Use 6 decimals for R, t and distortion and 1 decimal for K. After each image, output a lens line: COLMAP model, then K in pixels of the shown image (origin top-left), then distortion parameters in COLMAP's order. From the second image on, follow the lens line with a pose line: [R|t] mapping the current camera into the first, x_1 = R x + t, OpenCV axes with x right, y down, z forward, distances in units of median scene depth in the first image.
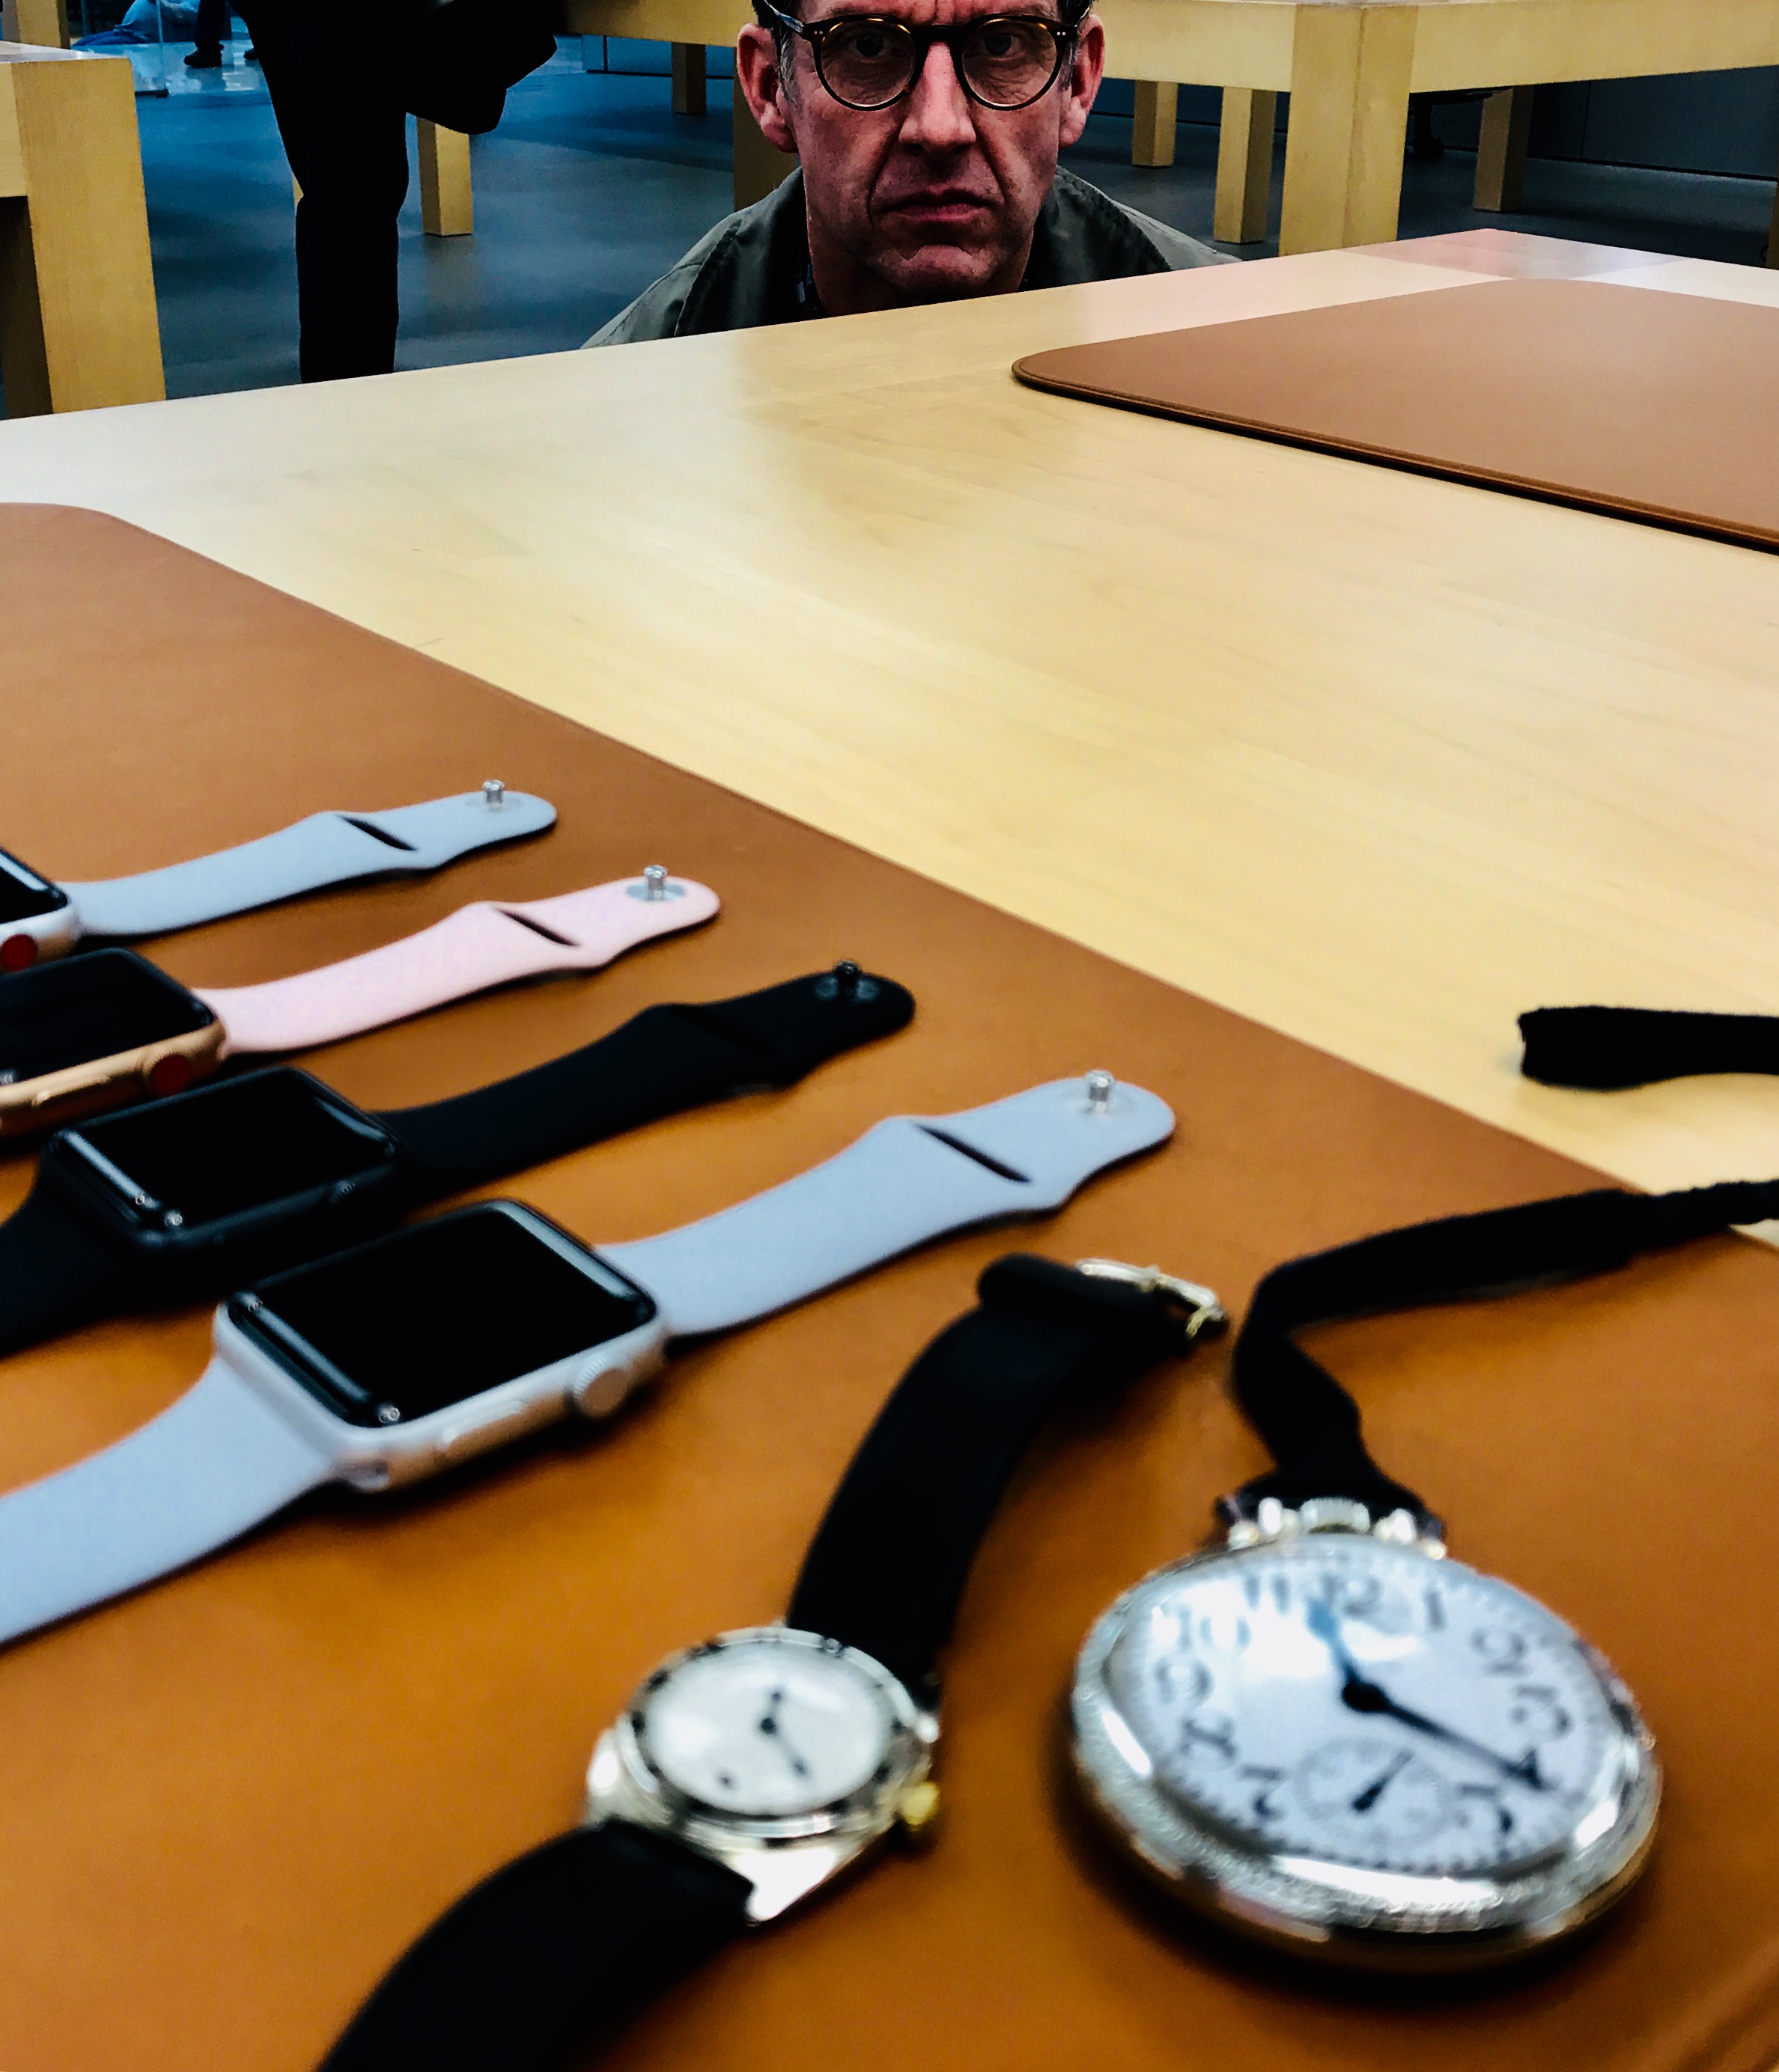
lens RADIAL K [[2460.9, 0, 889.5], [0, 2460.9, 1036.0], [0, 0, 1]] dist [0.006813, -0.004825]
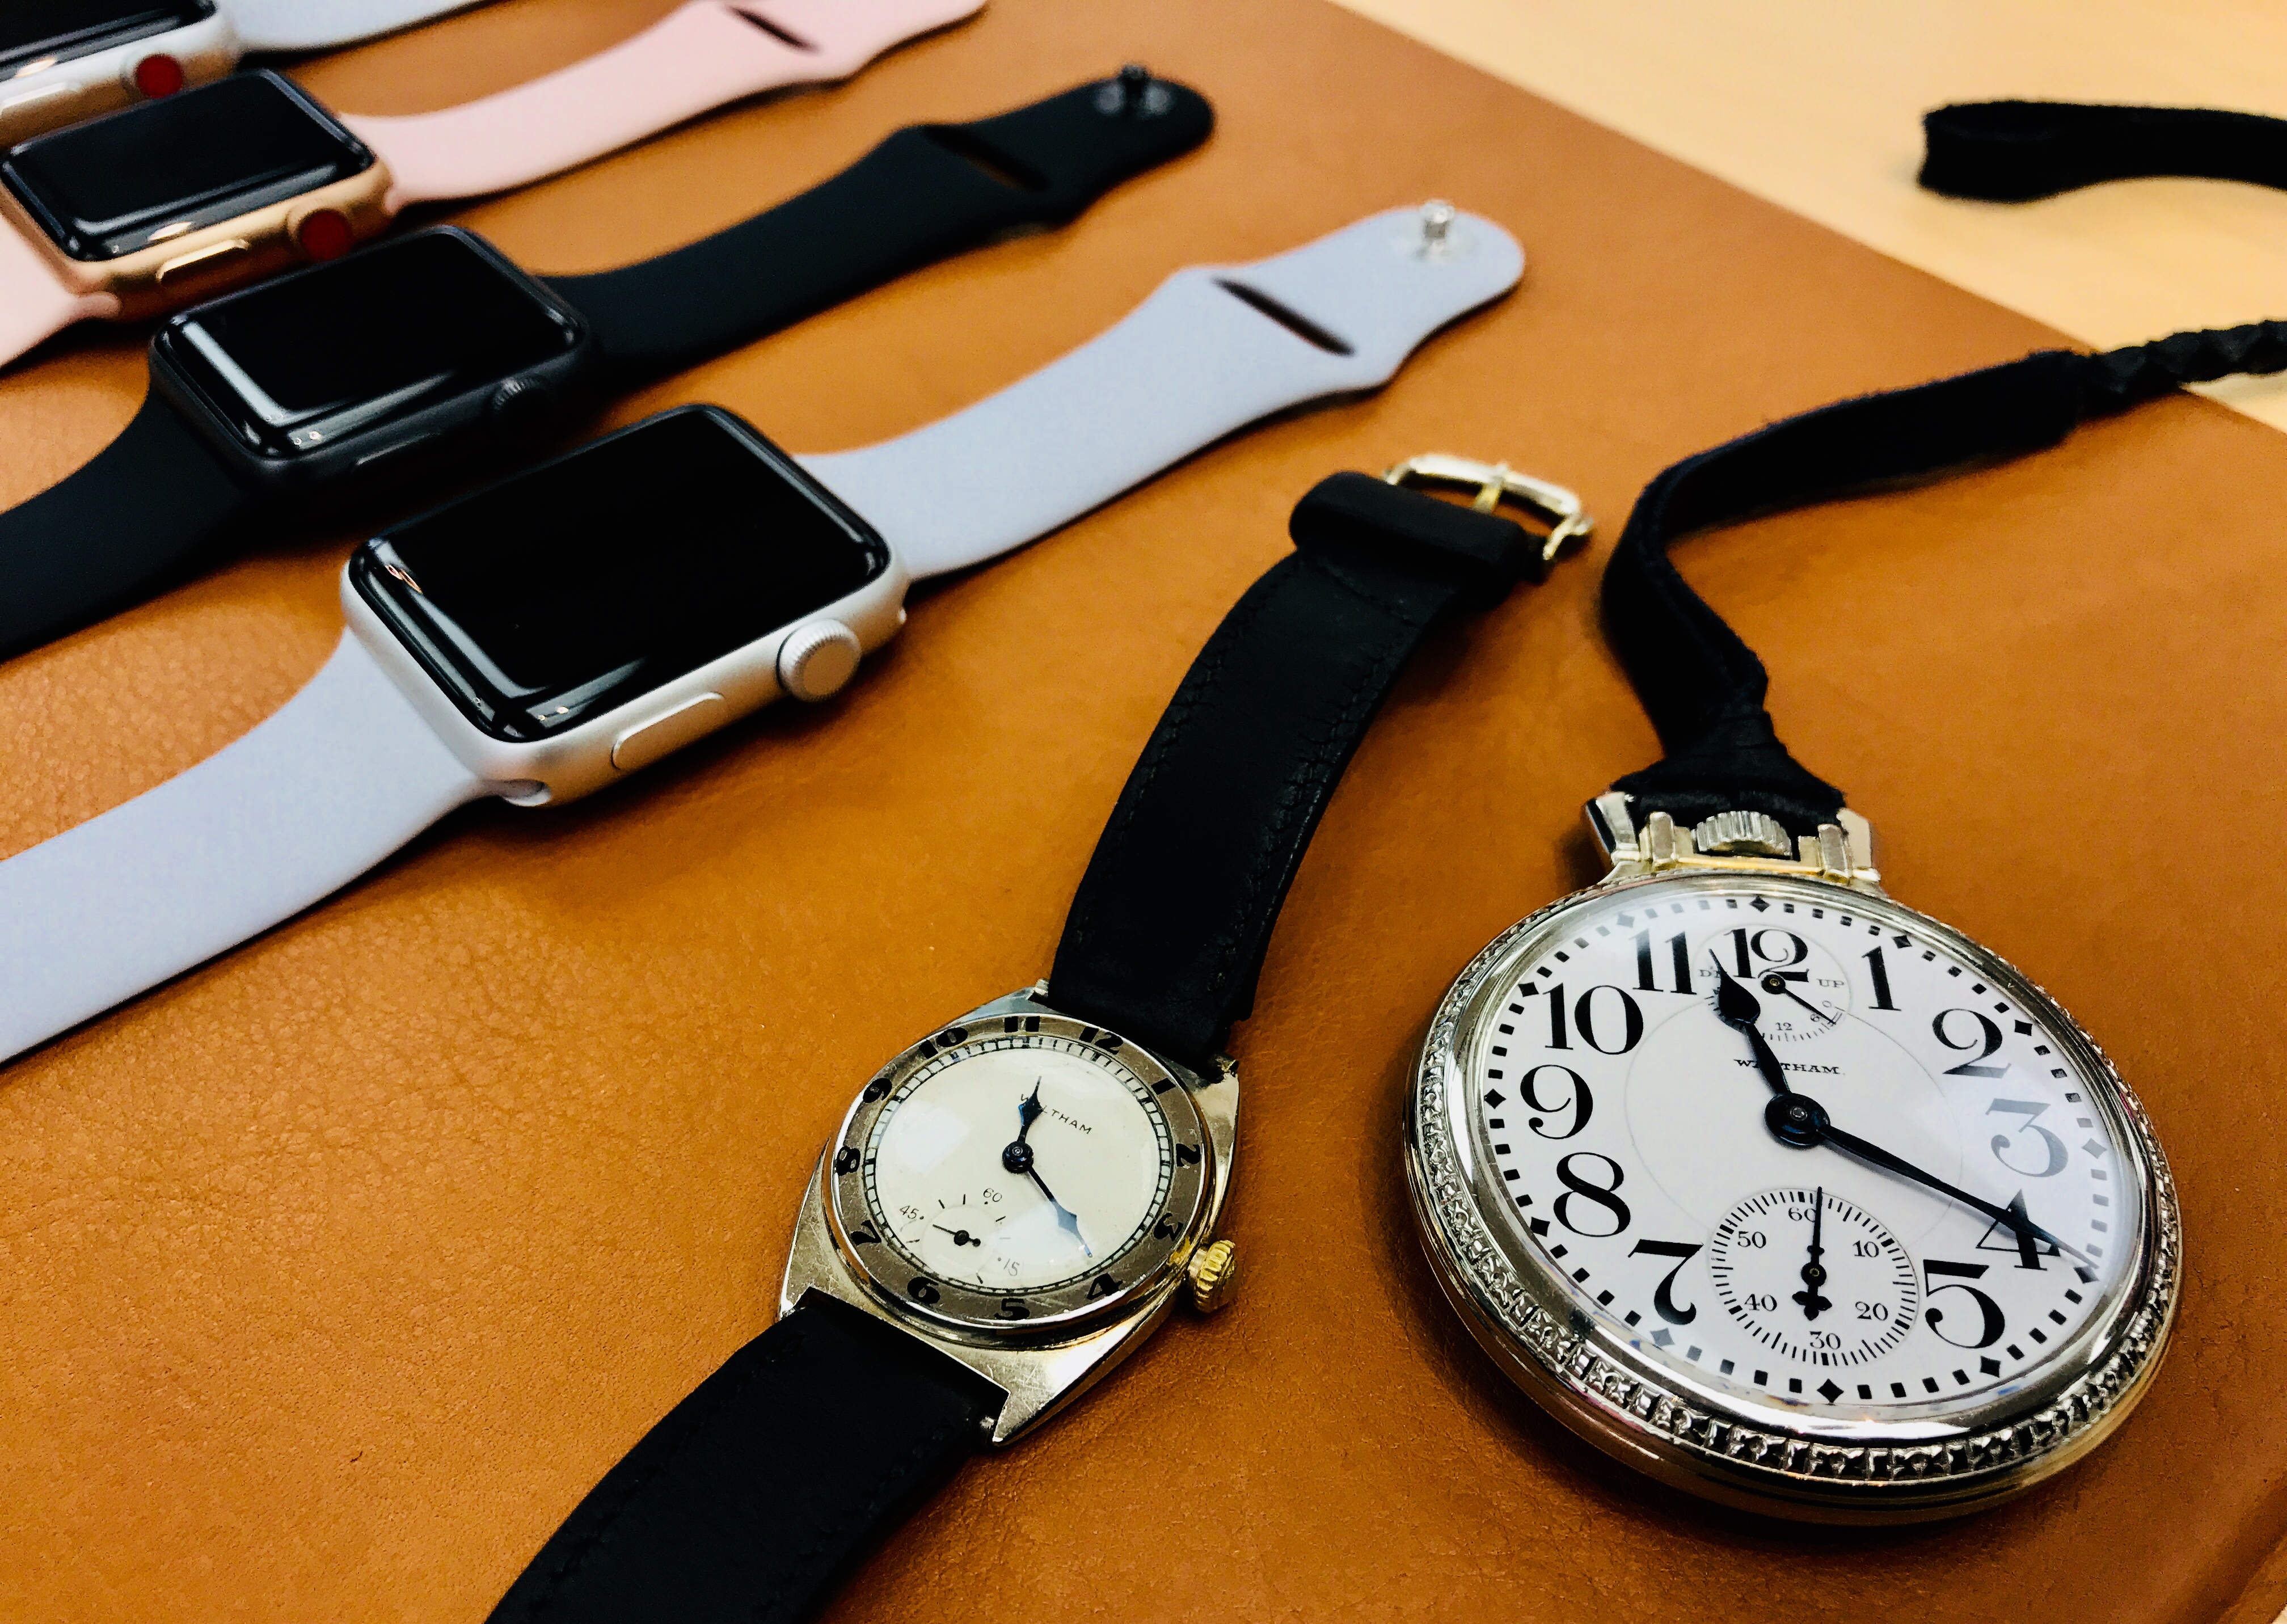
lens RADIAL K [[1795.5, 0, 1143.5], [0, 1795.5, 812.0], [0, 0, 1]] dist [-0.004994, -0.004223]
pose [[0.999191, -0.005425, -0.039838, 0.011266], [0.019854, 0.928191, 0.371575, -0.025877], [0.034961, -0.372066, 0.927548, 0.427912]]
